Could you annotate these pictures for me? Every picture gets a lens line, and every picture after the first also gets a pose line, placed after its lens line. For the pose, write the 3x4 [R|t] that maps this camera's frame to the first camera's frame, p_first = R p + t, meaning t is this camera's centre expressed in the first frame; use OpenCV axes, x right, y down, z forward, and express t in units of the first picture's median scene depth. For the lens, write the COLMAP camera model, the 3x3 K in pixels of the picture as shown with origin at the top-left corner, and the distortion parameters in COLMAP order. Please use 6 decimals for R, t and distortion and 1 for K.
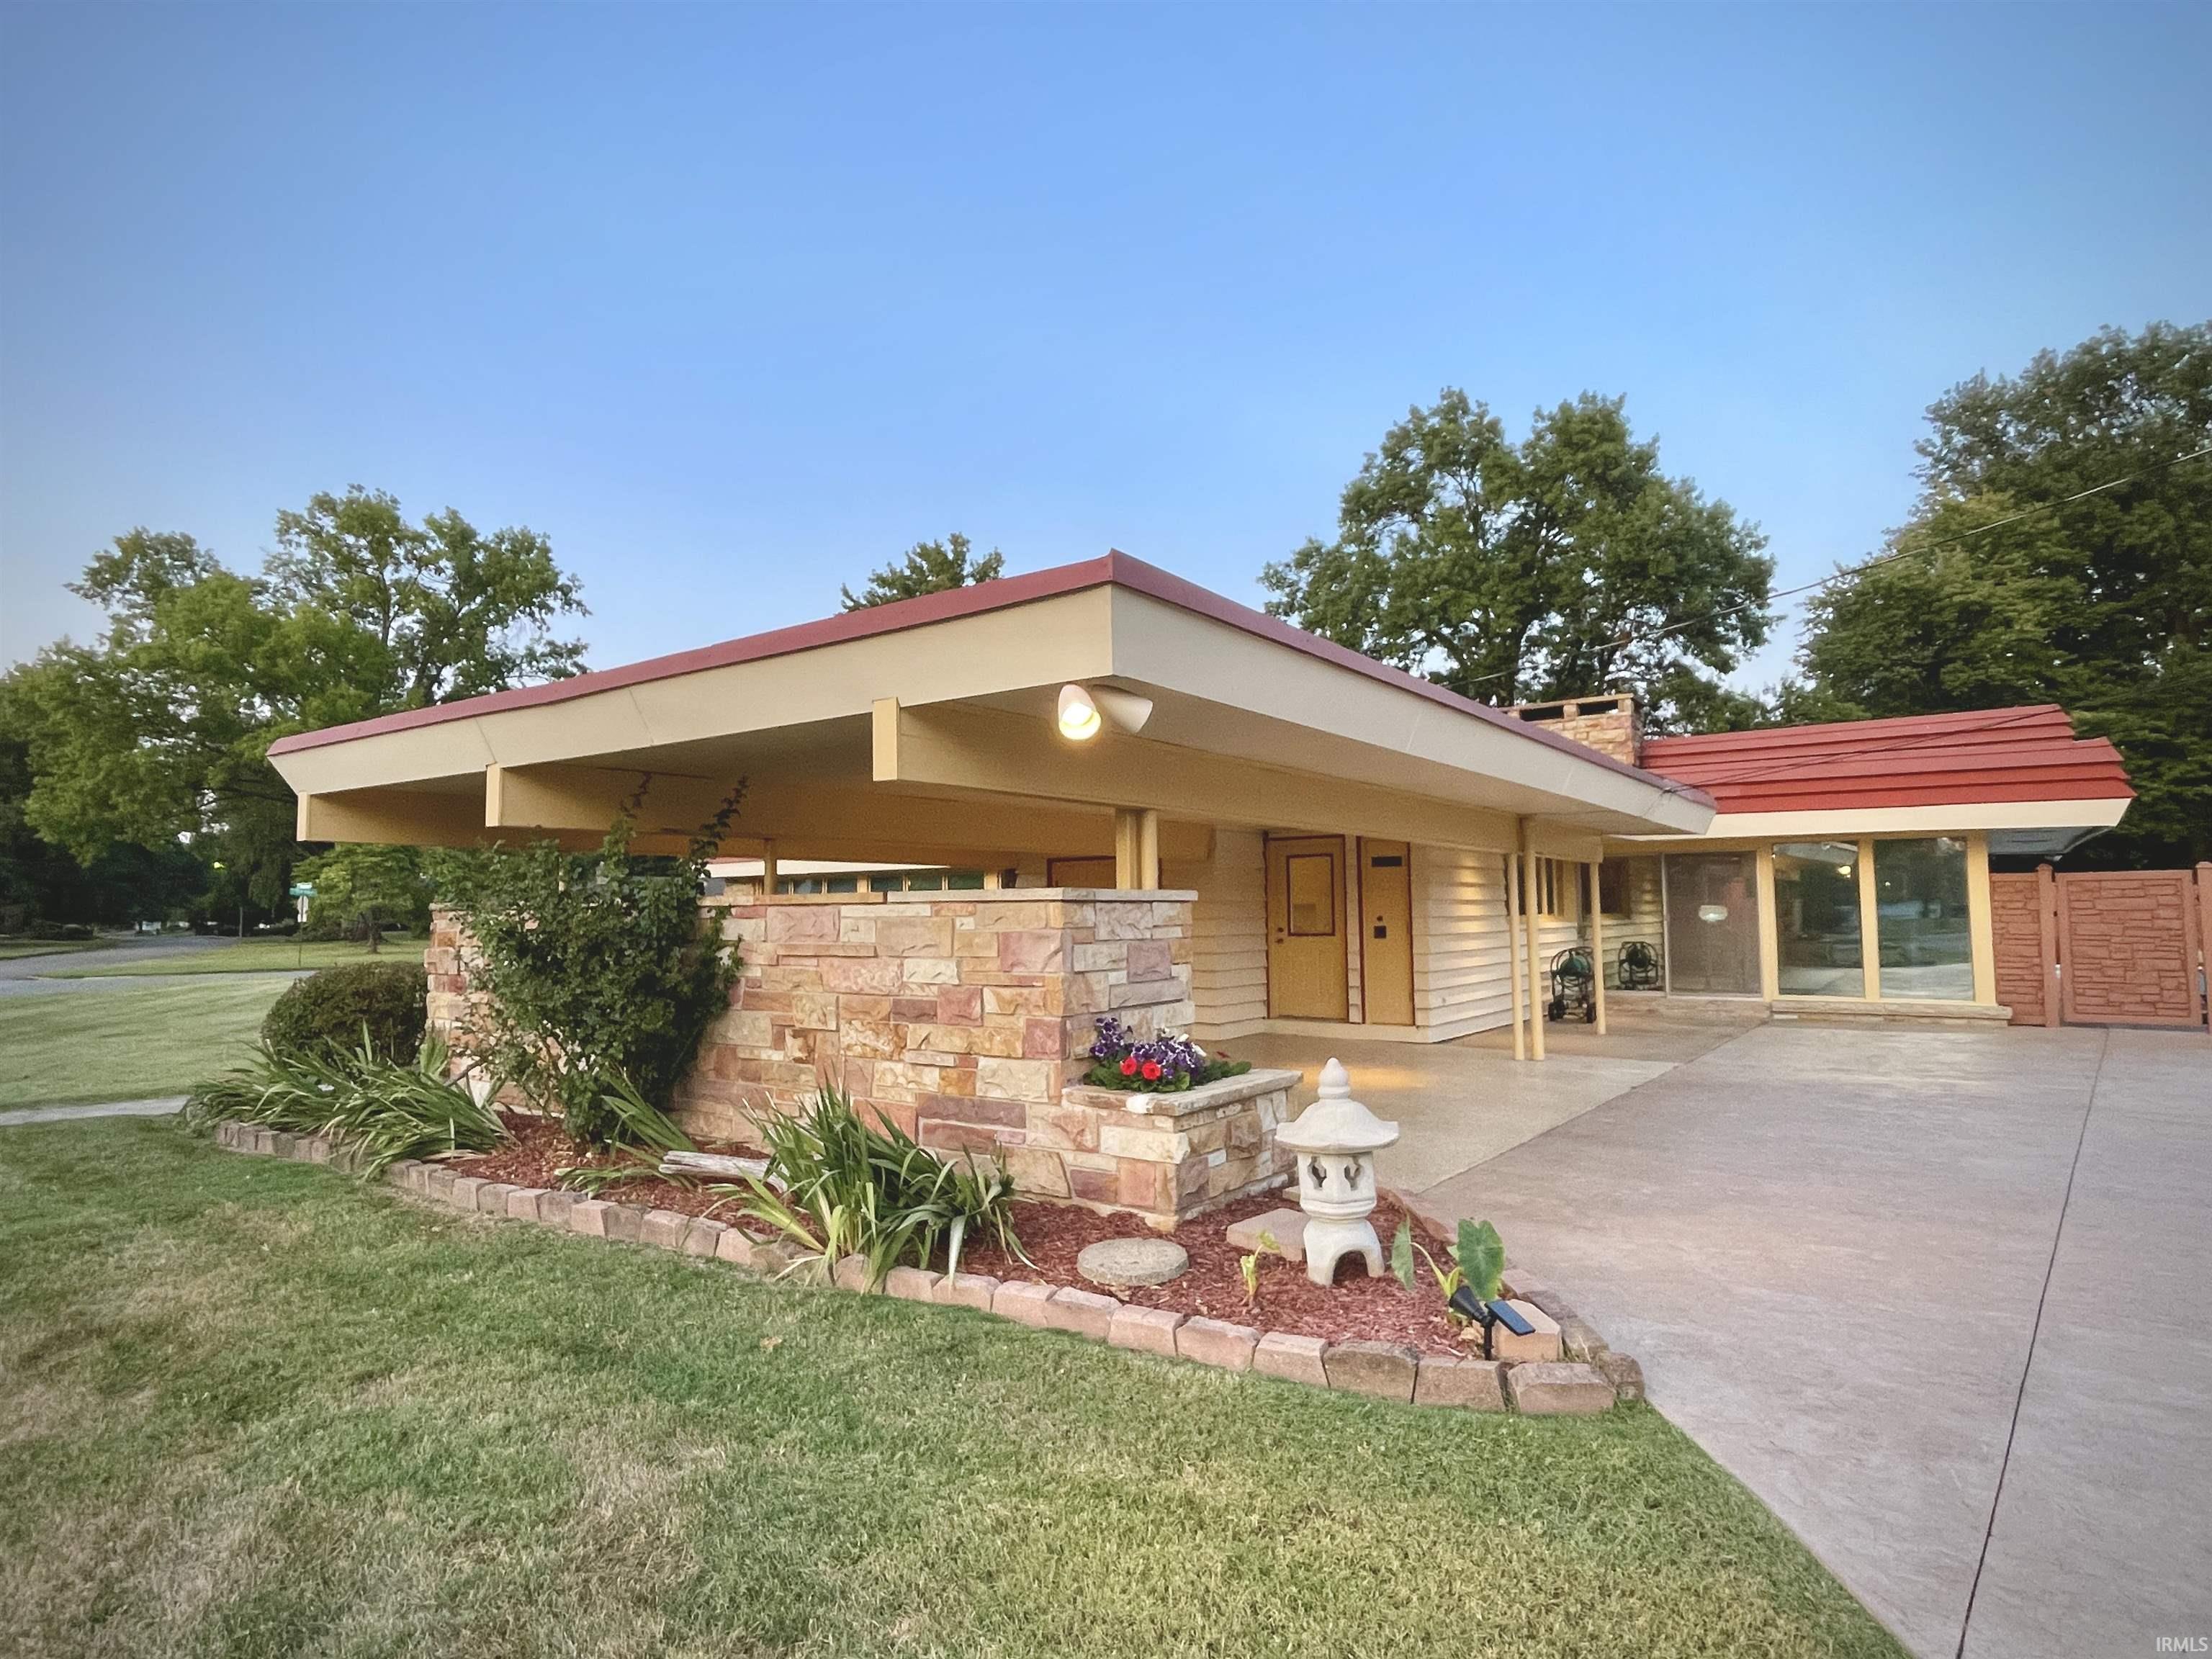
lens RADIAL K [[1209.2, 0, 1095.1], [0, 1209.2, 830.0], [0, 0, 1]] dist [0.000922, -0.000151]
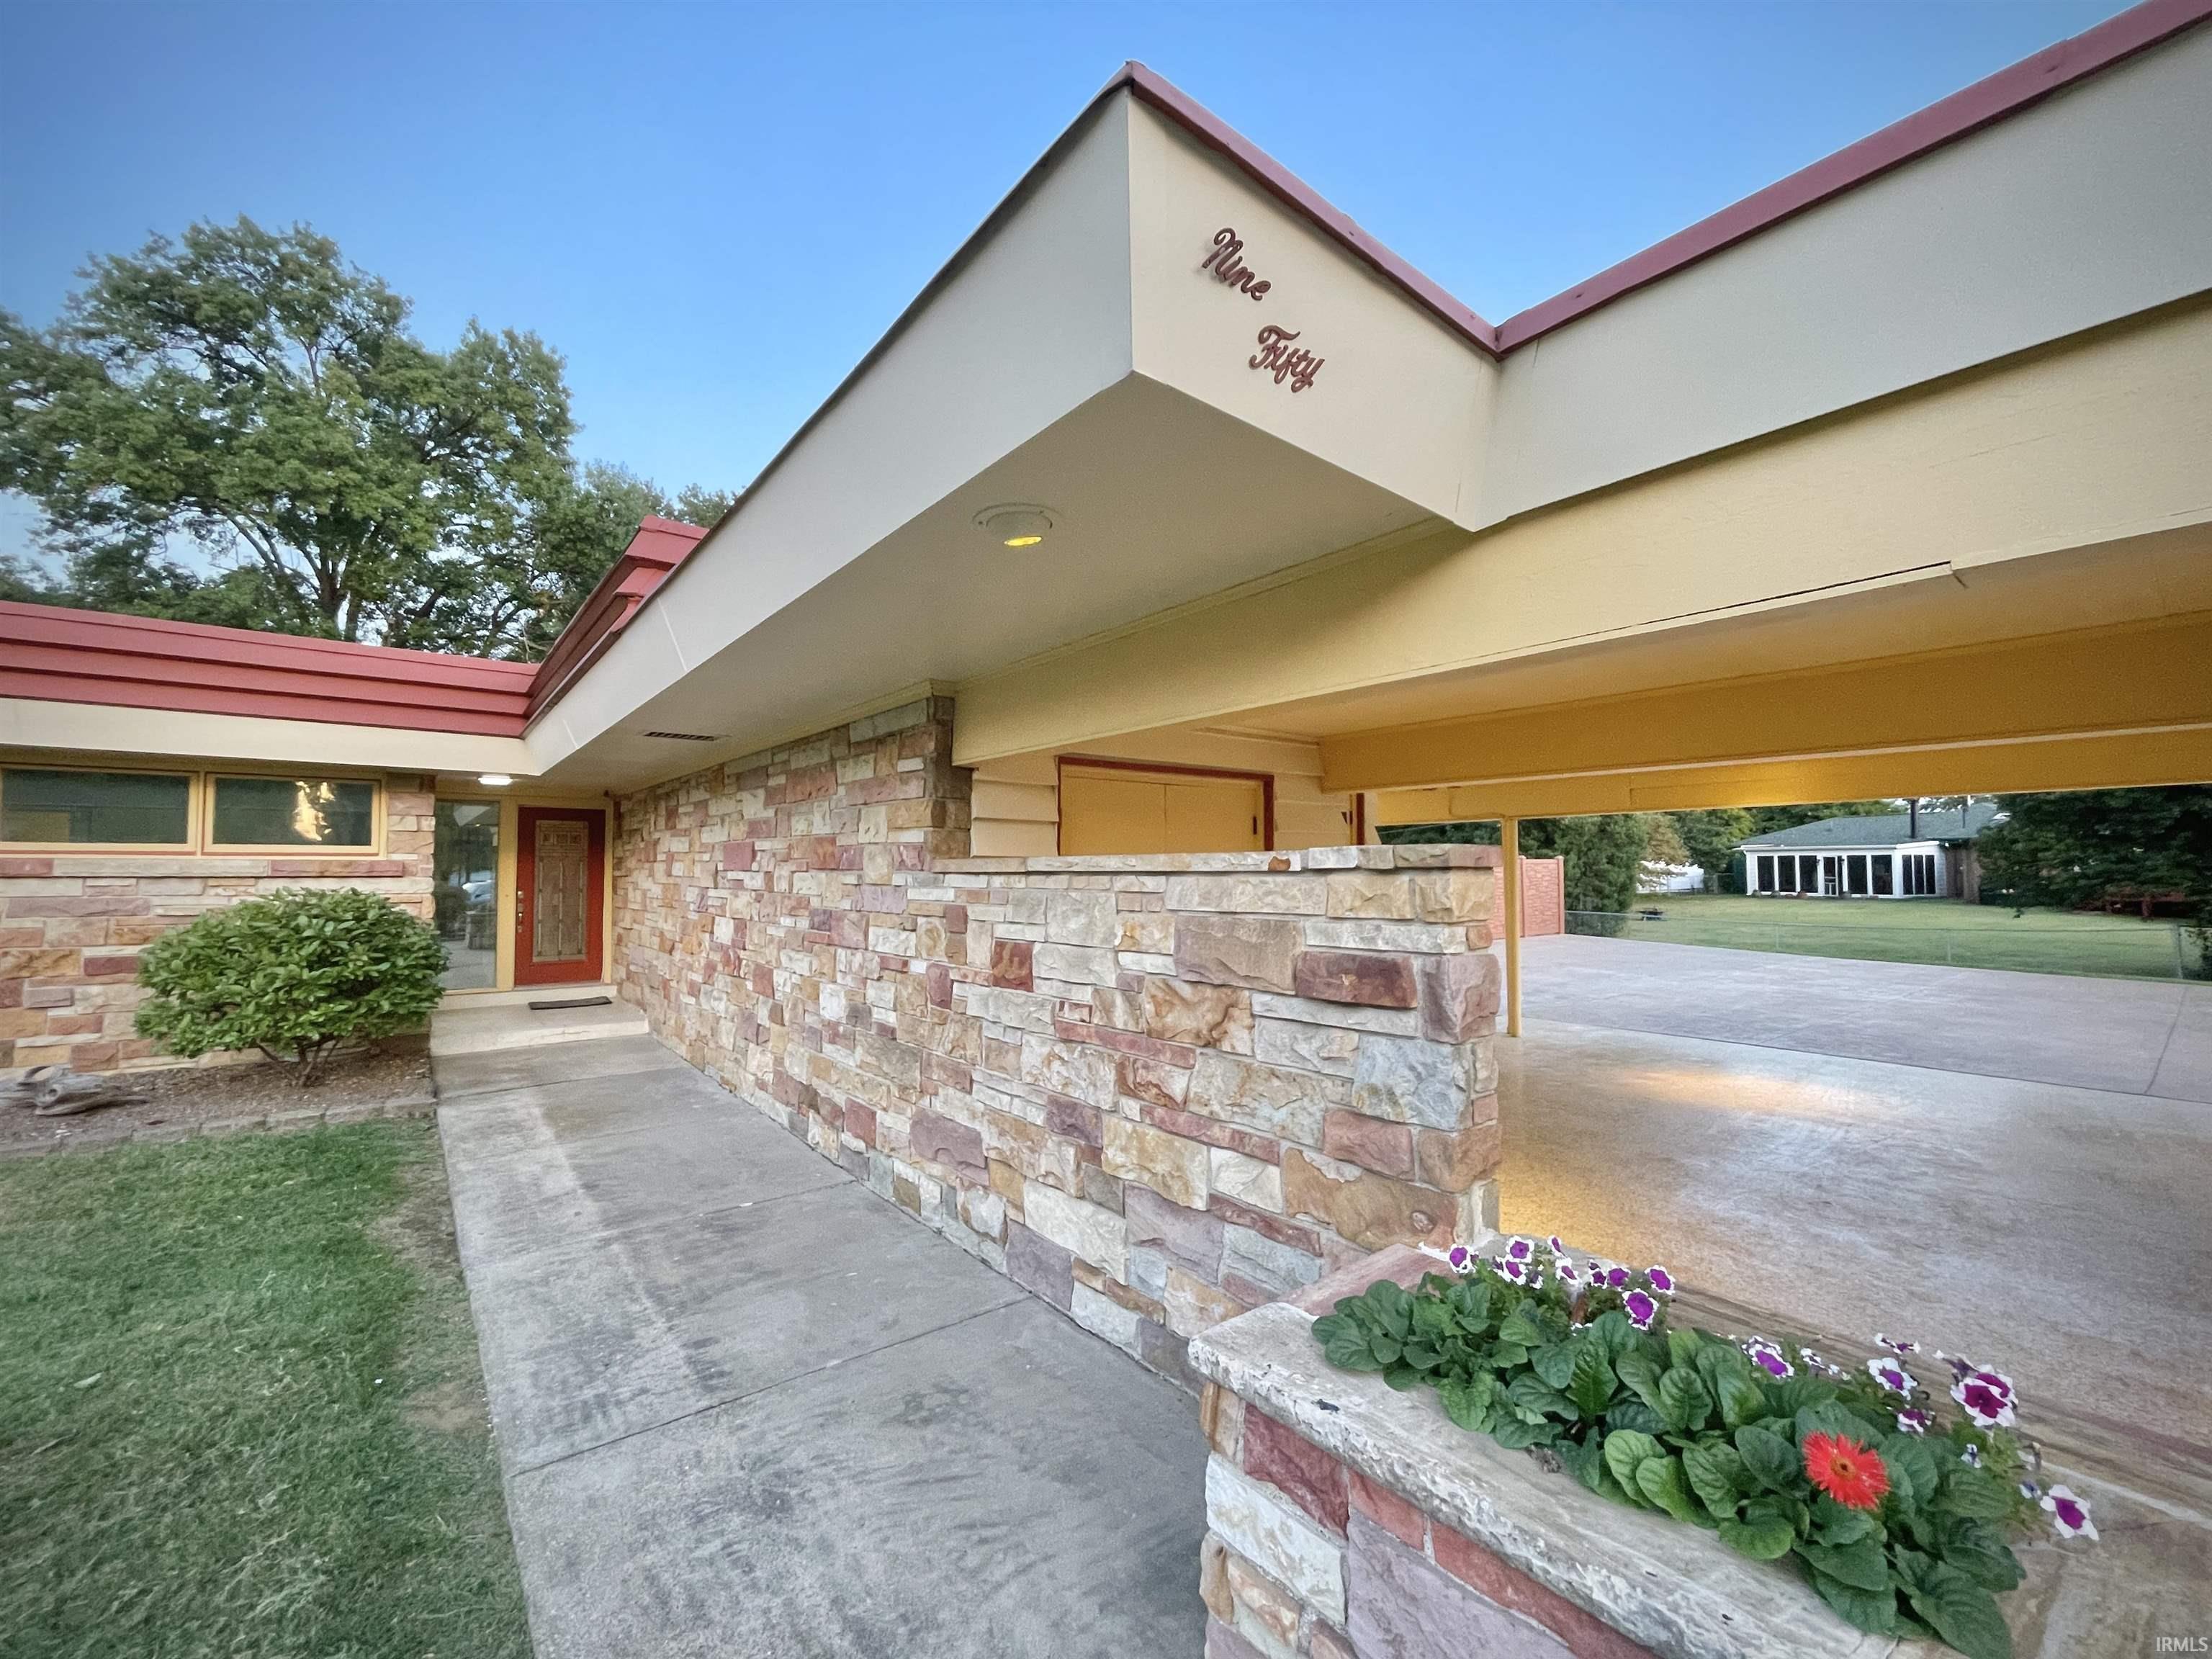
lens RADIAL K [[895.3, 0, 1093.8], [0, 895.3, 831.3], [0, 0, 1]] dist [0.000494, 0.000203]
pose [[0.264375, 0.053431, 0.962939, -0.093060], [-0.068976, 0.996955, -0.036381, 0.017064], [-0.961950, -0.056802, 0.267255, 0.252215]]
